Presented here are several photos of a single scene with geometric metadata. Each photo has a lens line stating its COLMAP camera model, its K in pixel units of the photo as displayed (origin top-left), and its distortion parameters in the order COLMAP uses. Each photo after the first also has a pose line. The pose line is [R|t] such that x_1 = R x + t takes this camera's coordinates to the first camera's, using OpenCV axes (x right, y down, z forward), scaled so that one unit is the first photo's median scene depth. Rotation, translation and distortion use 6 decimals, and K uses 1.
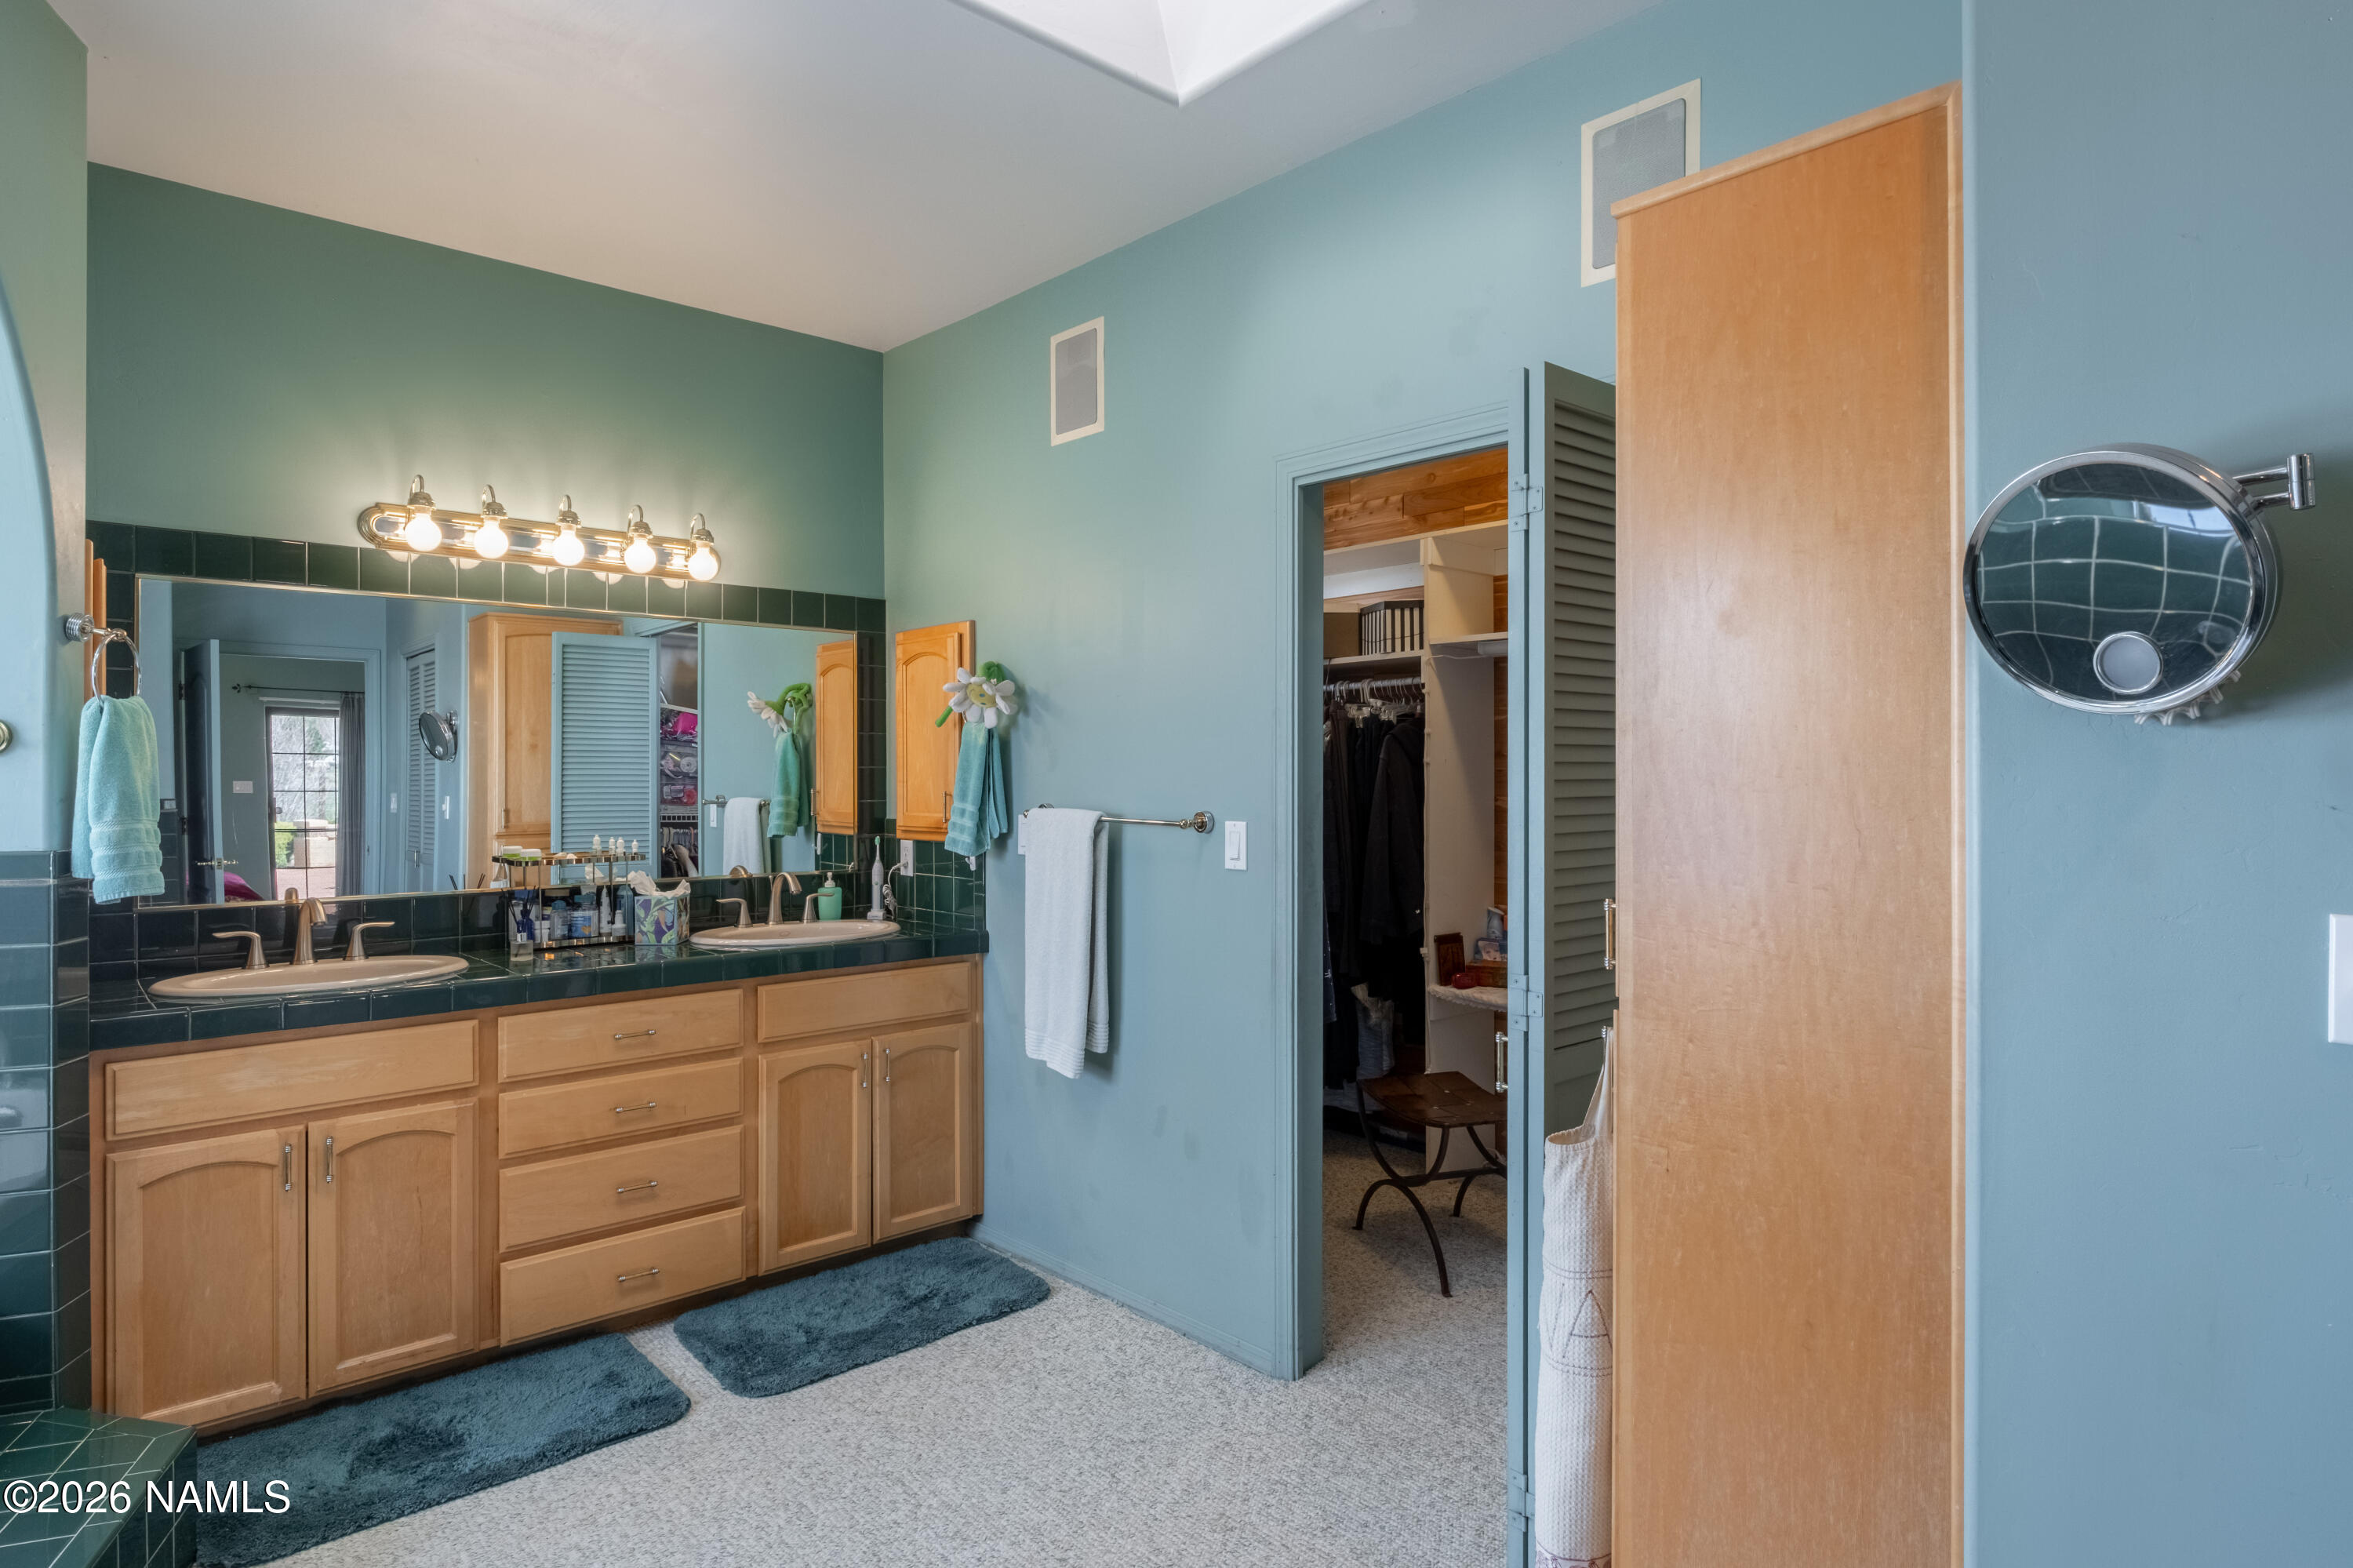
lens RADIAL K [[1276.2, 0, 1165.2], [0, 1276.2, 782.8], [0, 0, 1]] dist [-0.008823, 0.000966]
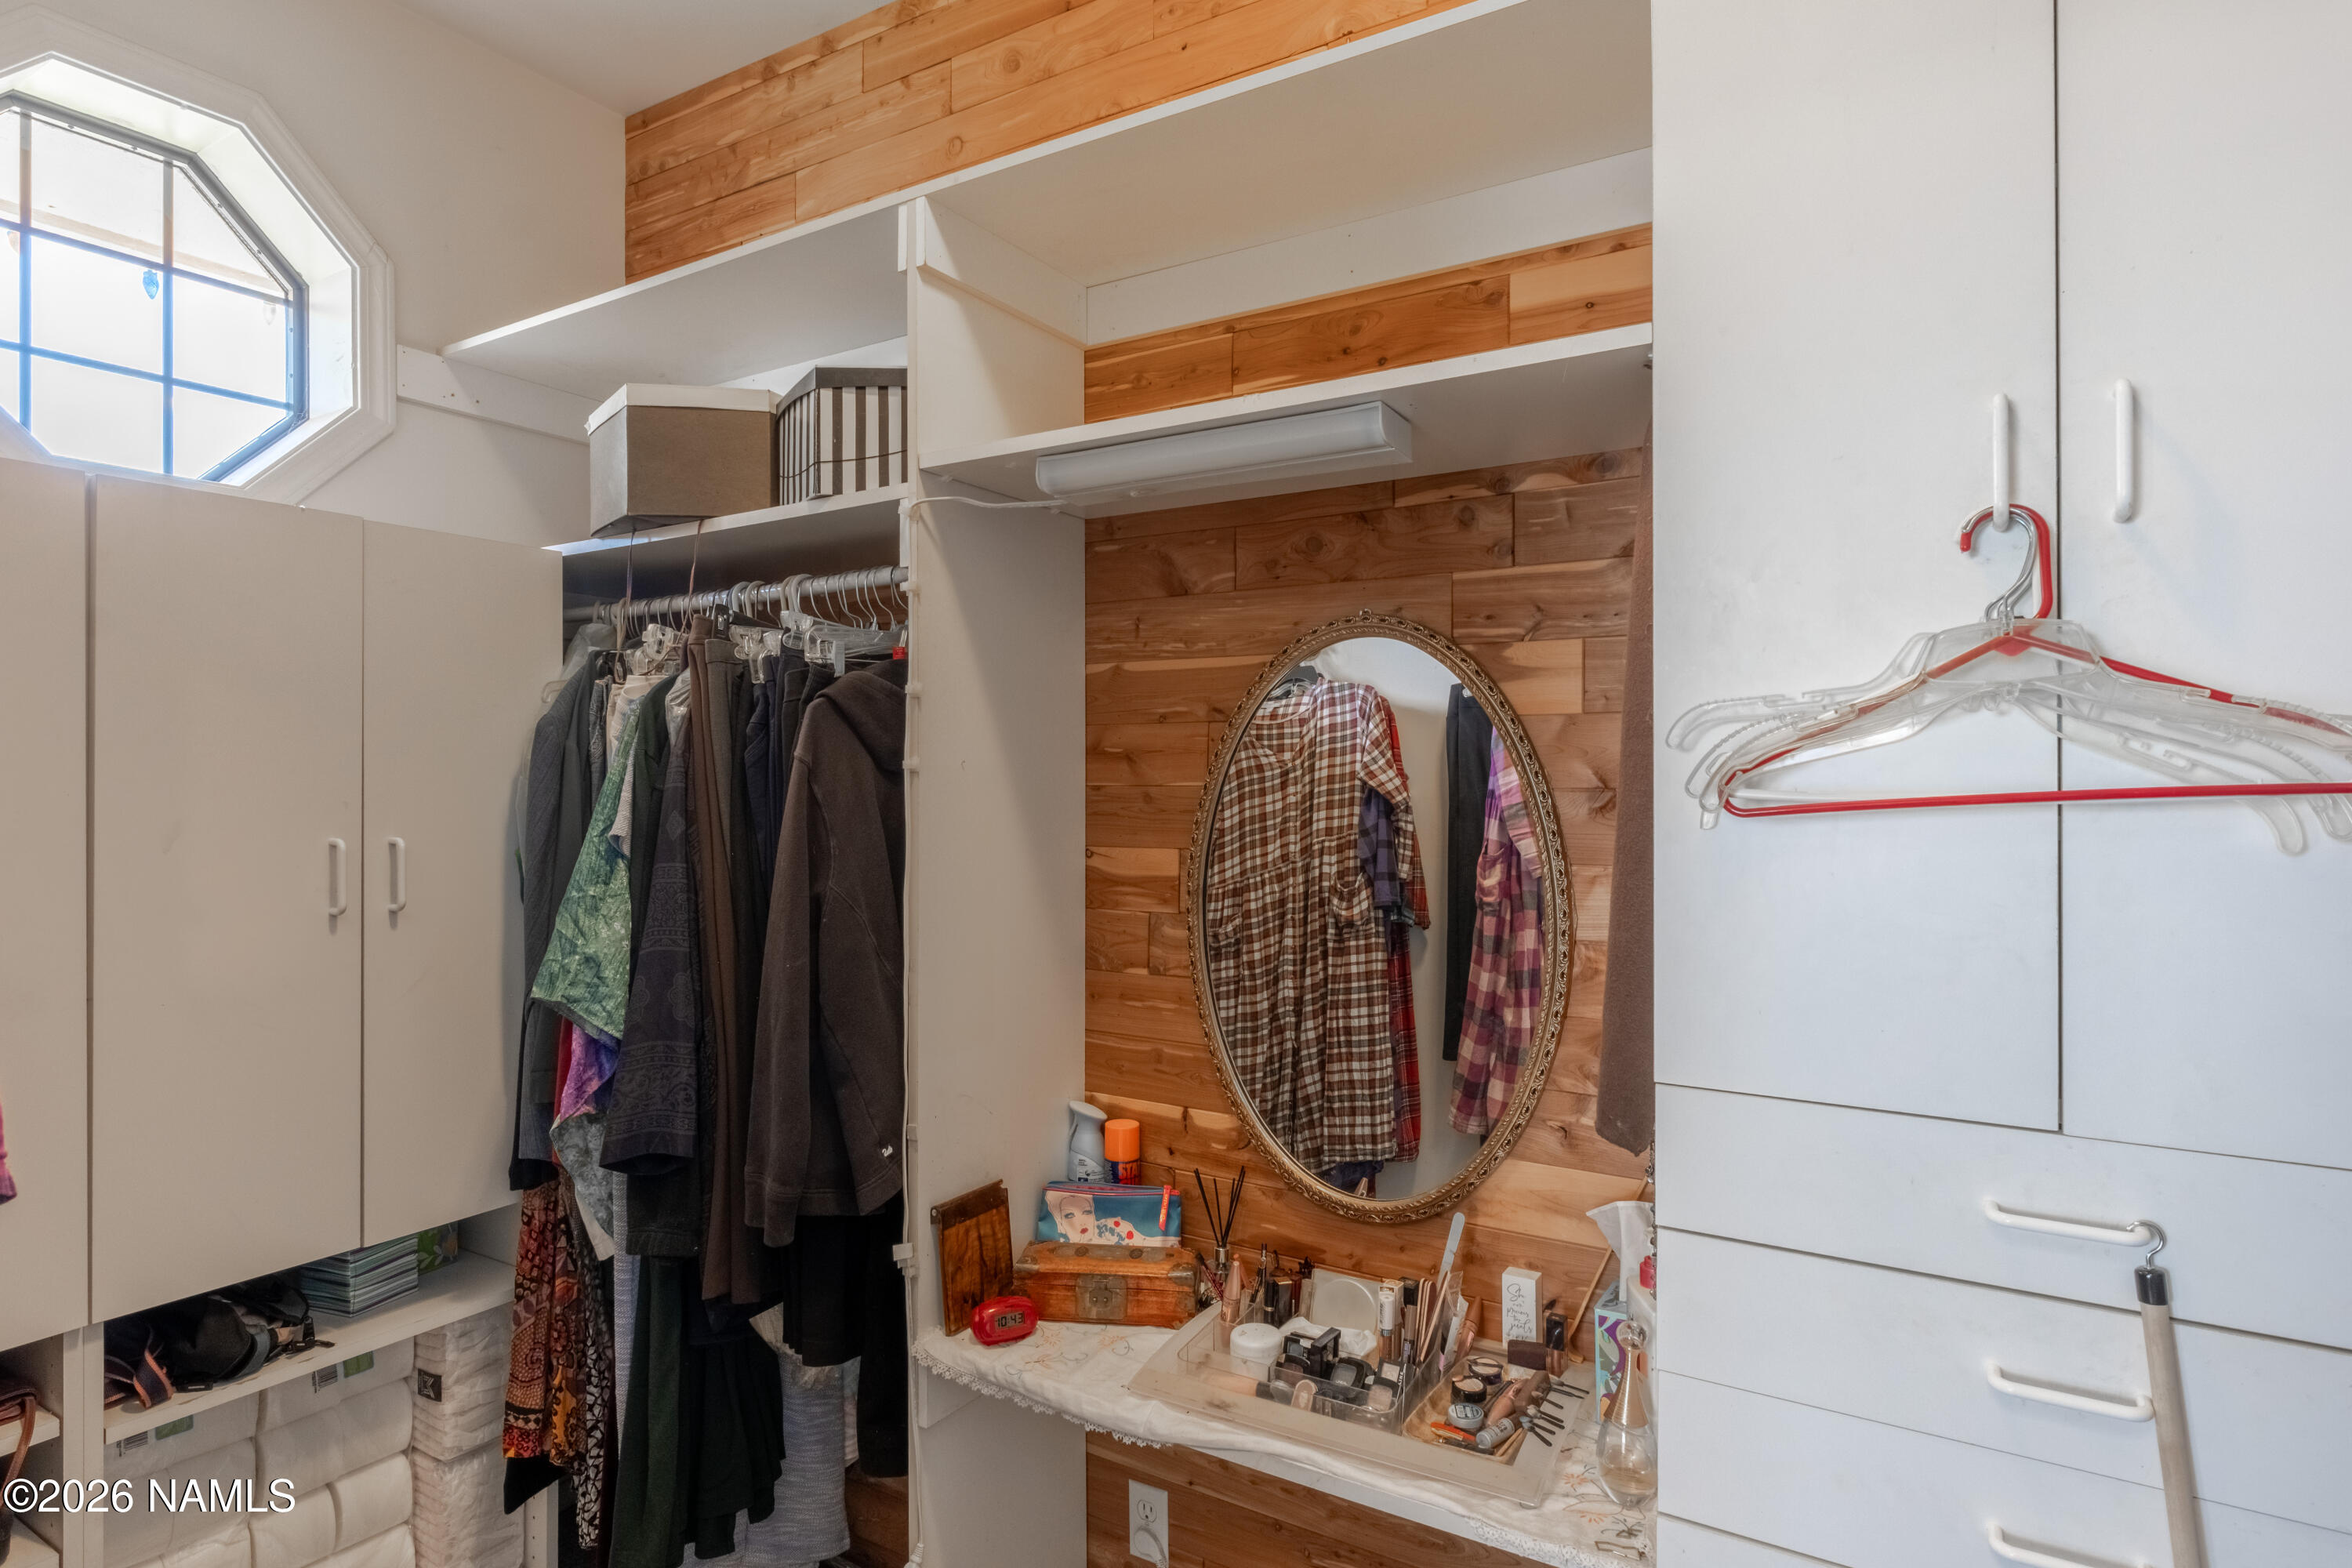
lens RADIAL K [[1275.6, 0, 1176.4], [0, 1275.6, 787.1], [0, 0, 1]] dist [-0.008823, 0.000966]
pose [[0.955312, 0.003063, 0.295583, 0.163078], [-0.001172, 0.999978, -0.006573, -0.007940], [-0.295596, 0.005933, 0.955294, 0.588165]]
